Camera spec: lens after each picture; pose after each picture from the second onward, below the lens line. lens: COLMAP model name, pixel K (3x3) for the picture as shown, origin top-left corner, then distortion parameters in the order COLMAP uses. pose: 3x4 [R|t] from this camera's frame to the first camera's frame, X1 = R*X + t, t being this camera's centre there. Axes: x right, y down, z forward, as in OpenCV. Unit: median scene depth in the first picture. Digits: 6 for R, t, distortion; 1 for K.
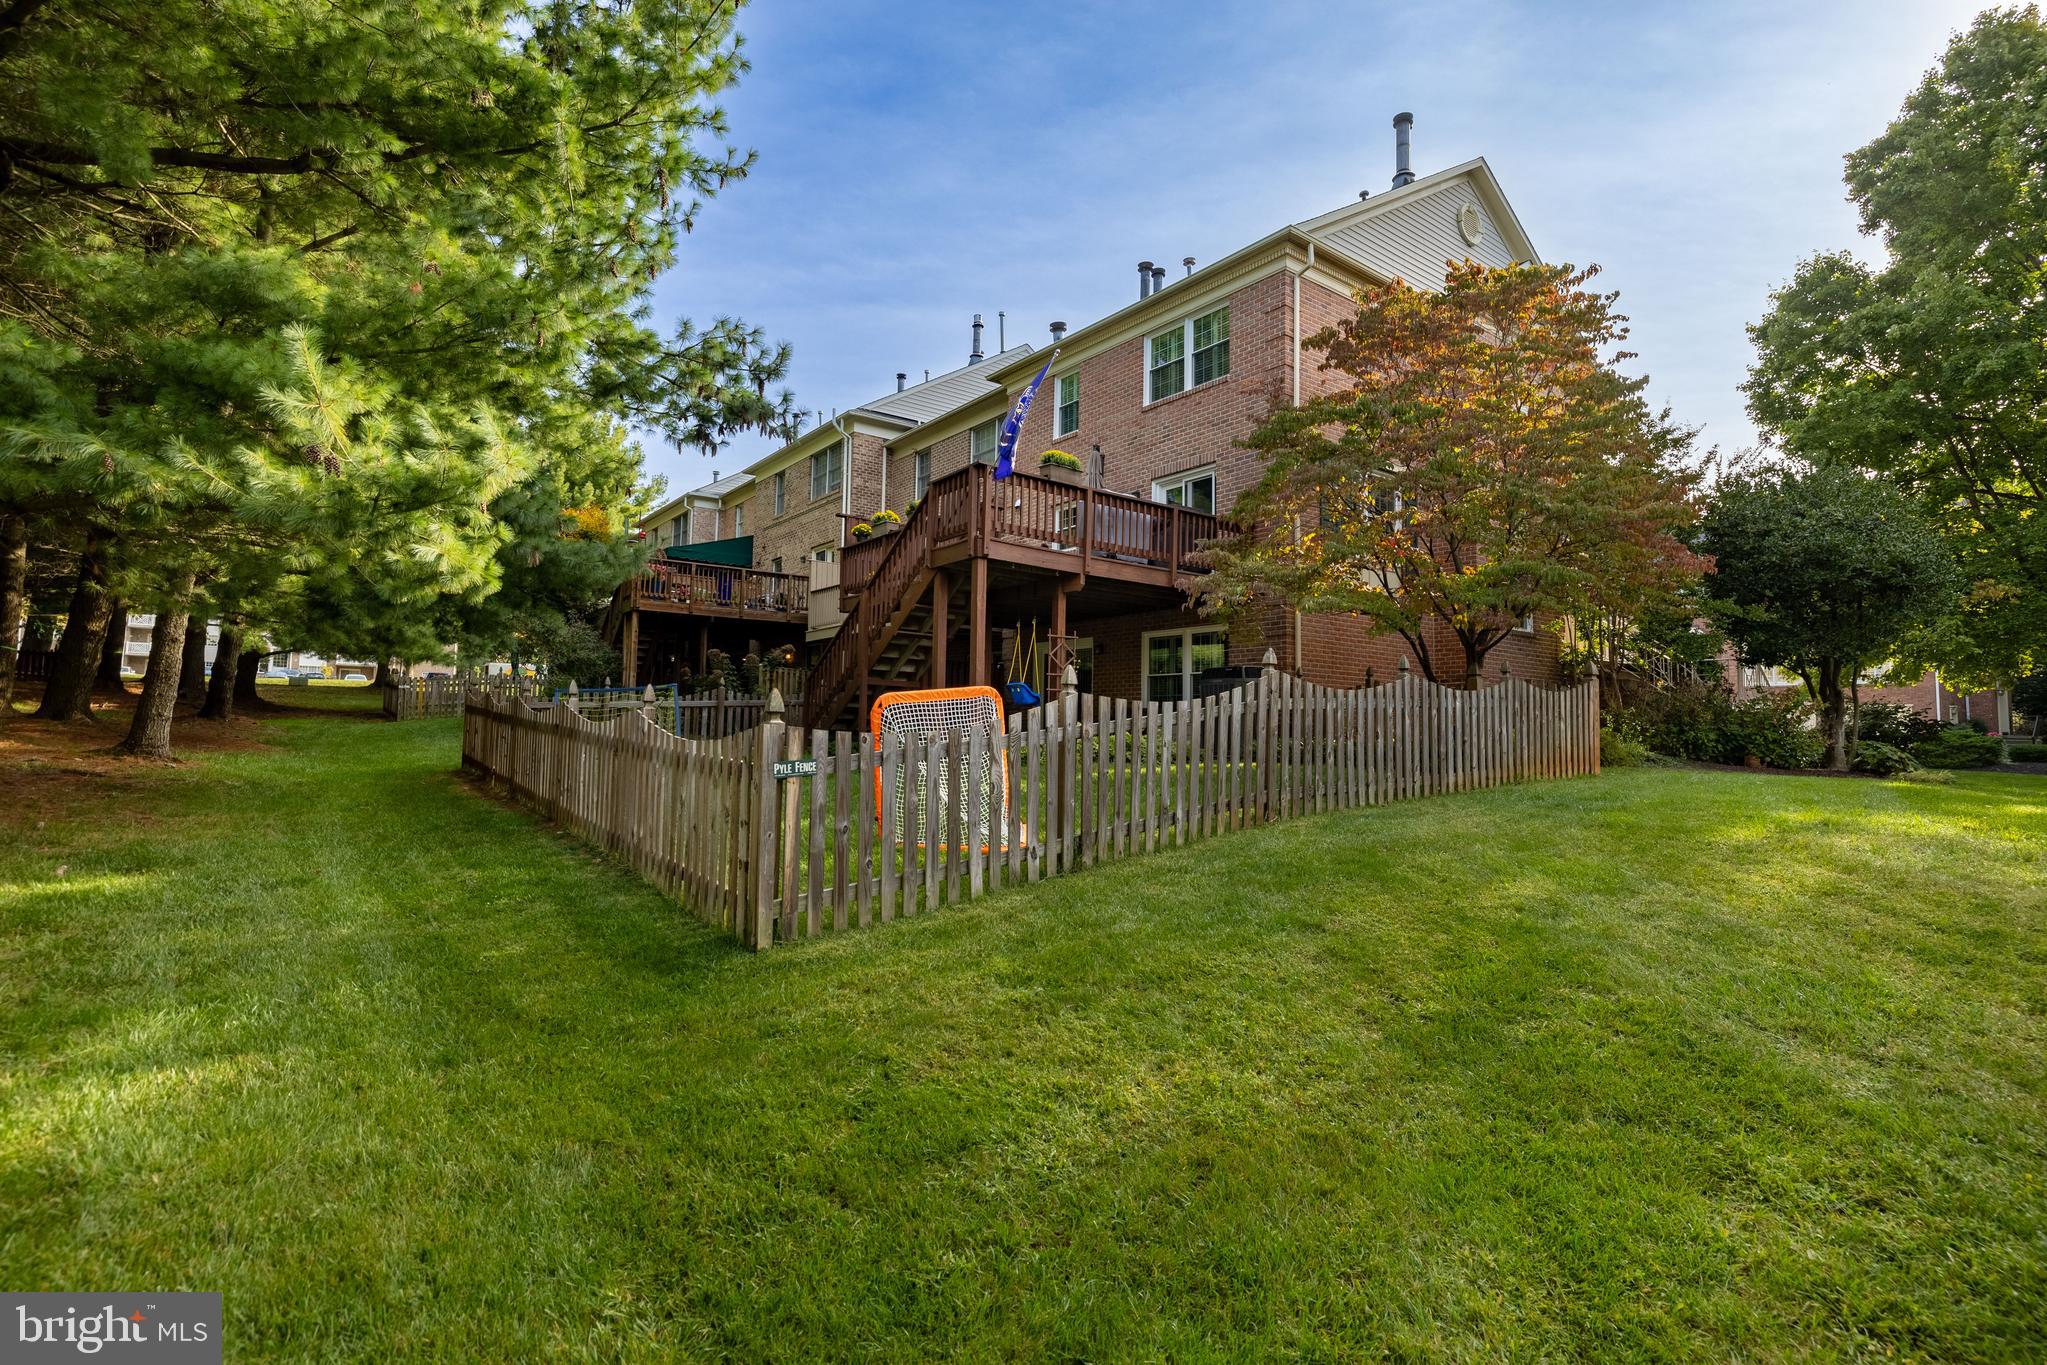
lens RADIAL K [[985.5, 0, 1023.5], [0, 985.5, 682.5], [0, 0, 1]] dist [-0.019218, 0.000042]
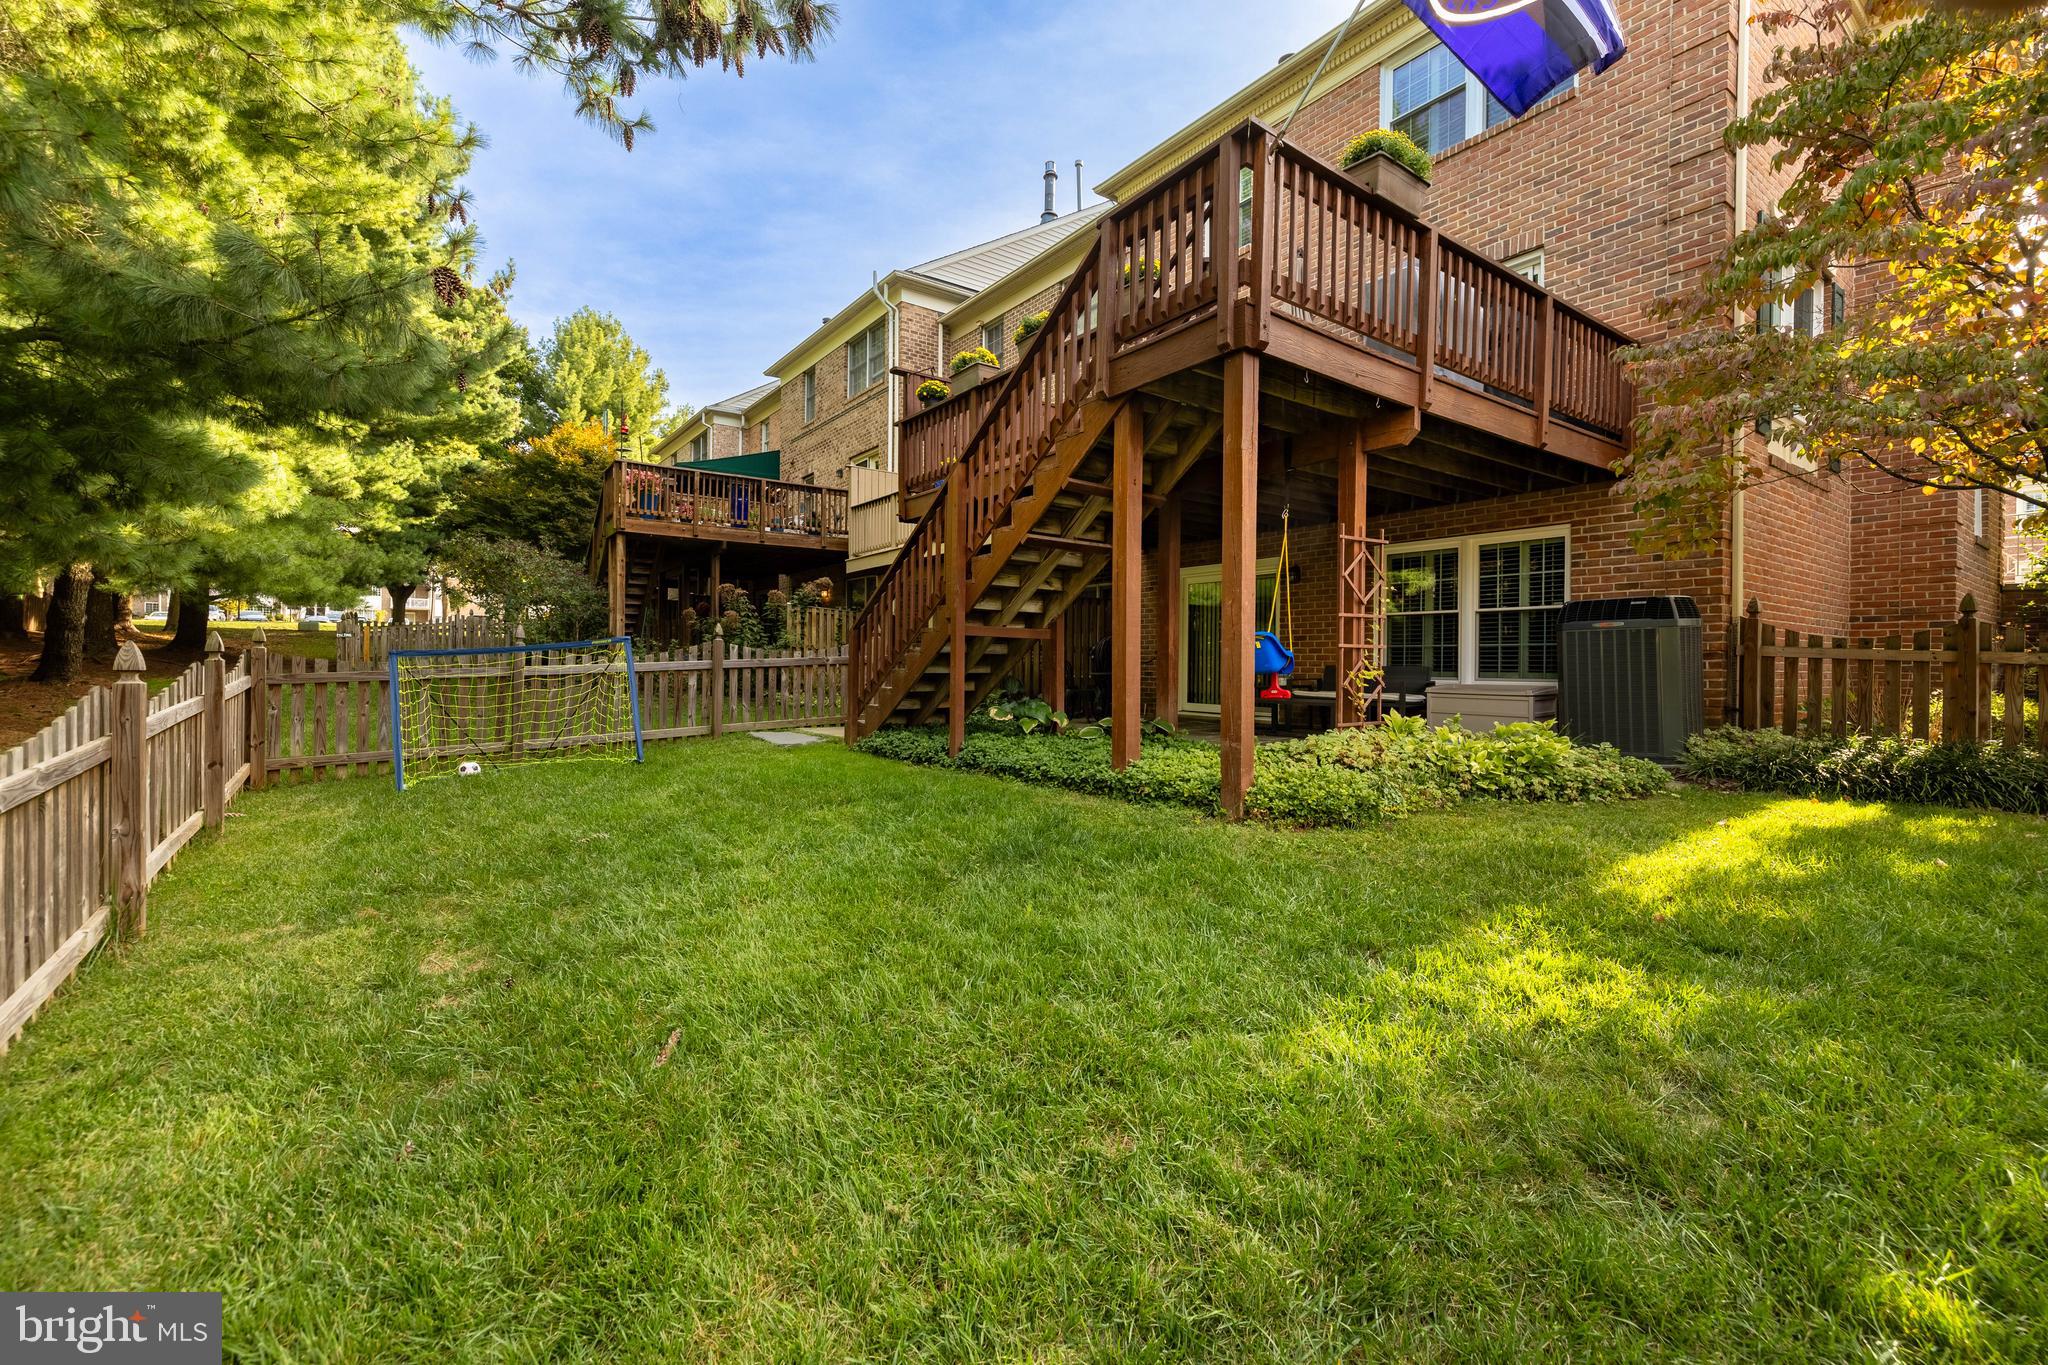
lens RADIAL K [[890.4, 0, 1024.0], [0, 890.4, 682.5], [0, 0, 1]] dist [-0.001171, -0.000004]
pose [[0.999814, -0.007513, -0.017766, -0.071609], [0.008756, 0.997441, 0.070955, -0.004338], [0.017187, -0.071097, 0.997321, 0.306506]]
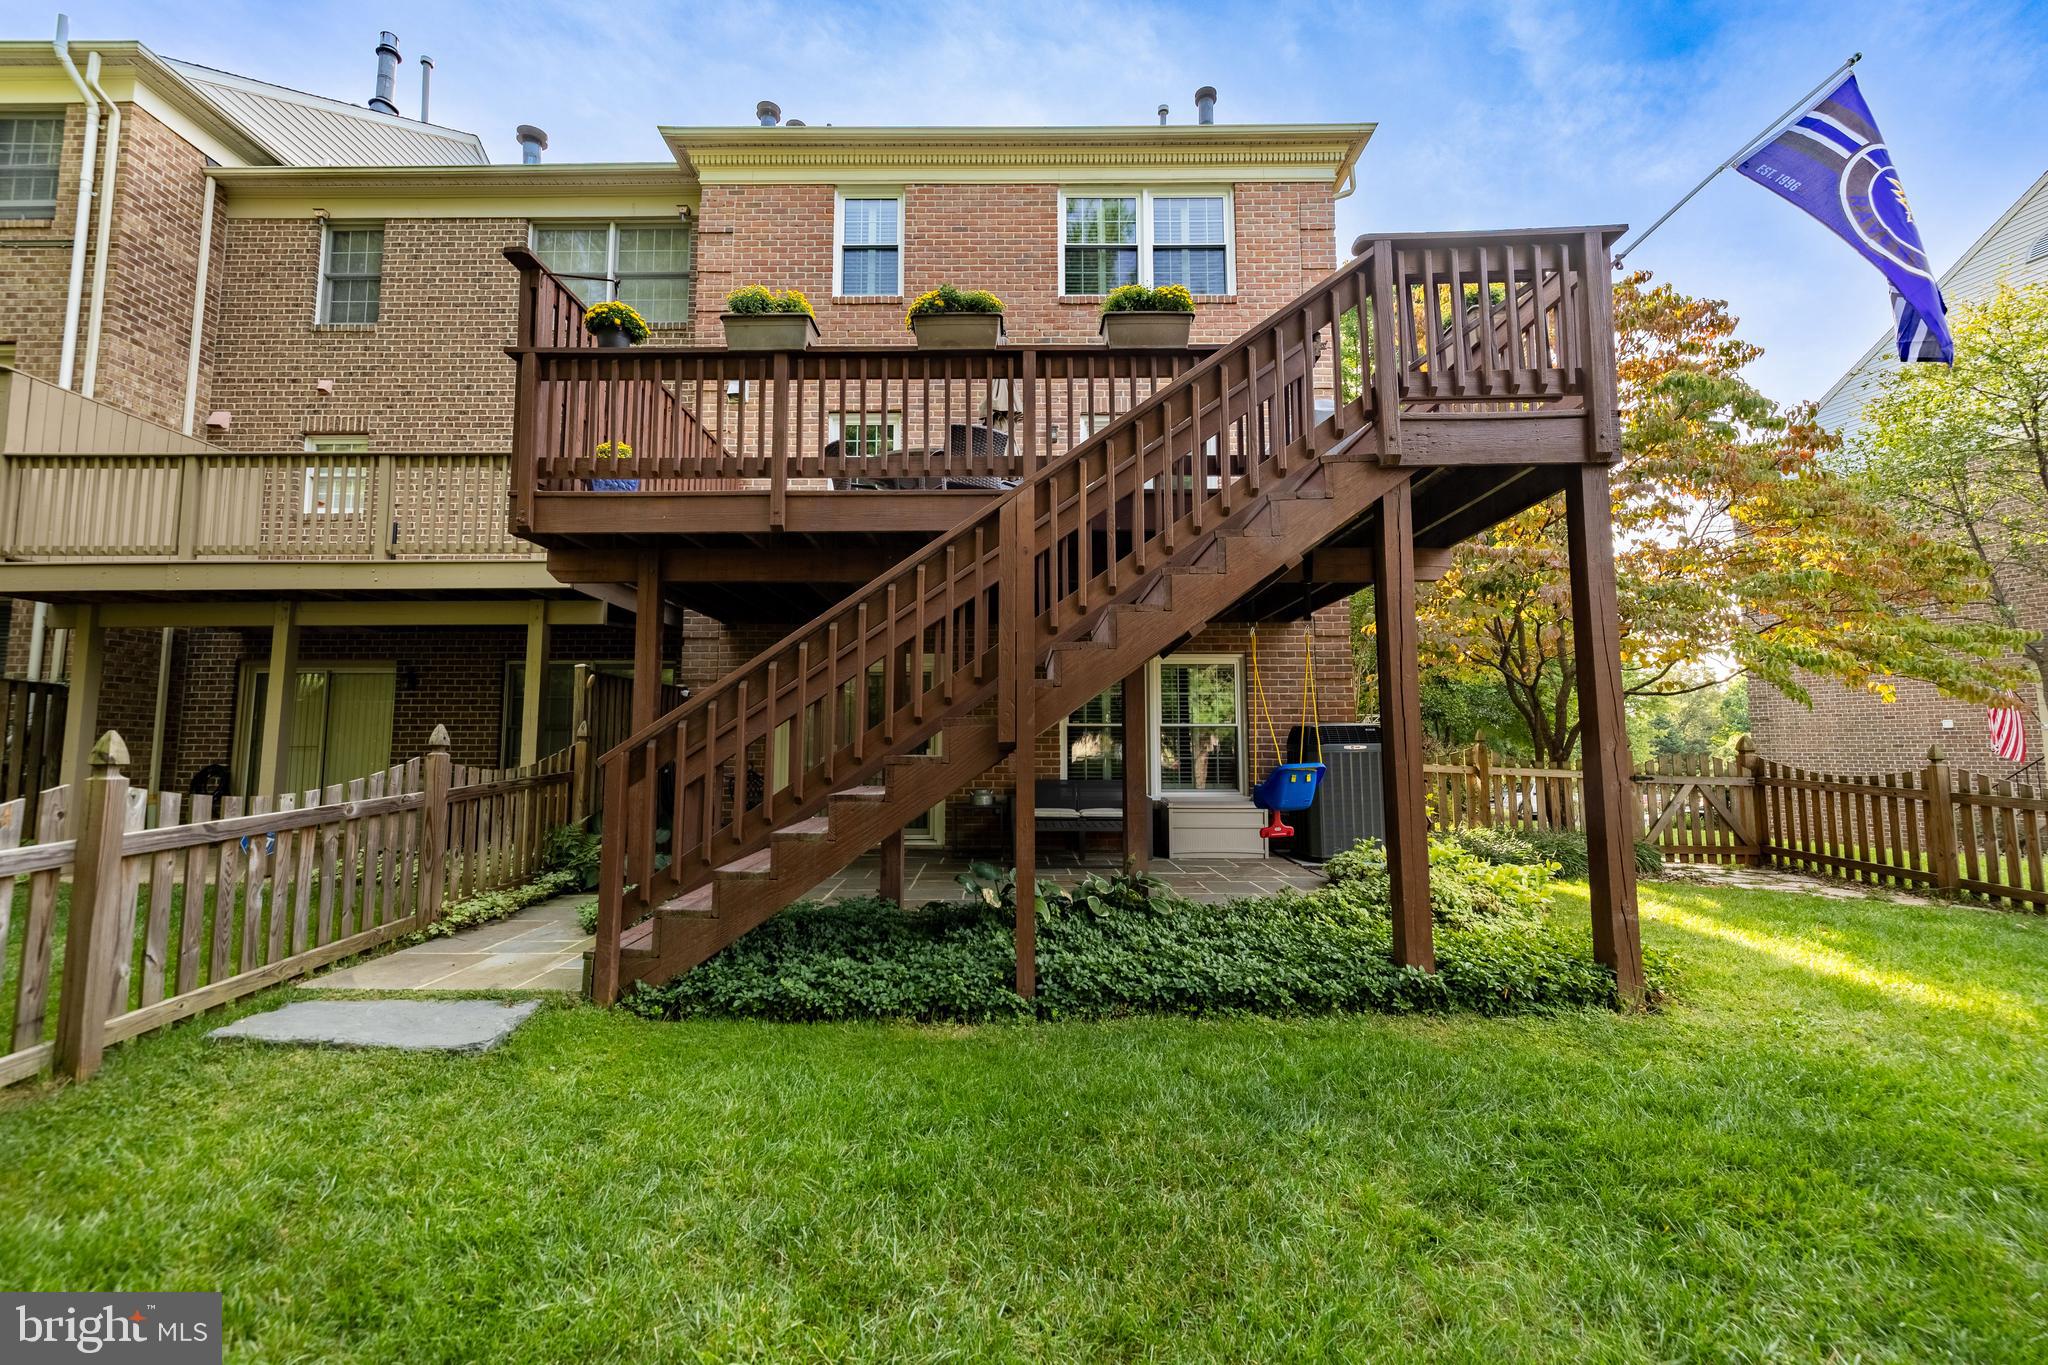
lens RADIAL K [[878.6, 0, 1024.0], [0, 878.6, 682.5], [0, 0, 1]] dist [0.014305, 0.000179]
pose [[0.620254, 0.055302, 0.782449, -0.242866], [-0.041443, 0.998429, -0.037715, -0.007979], [-0.783306, -0.009034, 0.621571, 0.502589]]
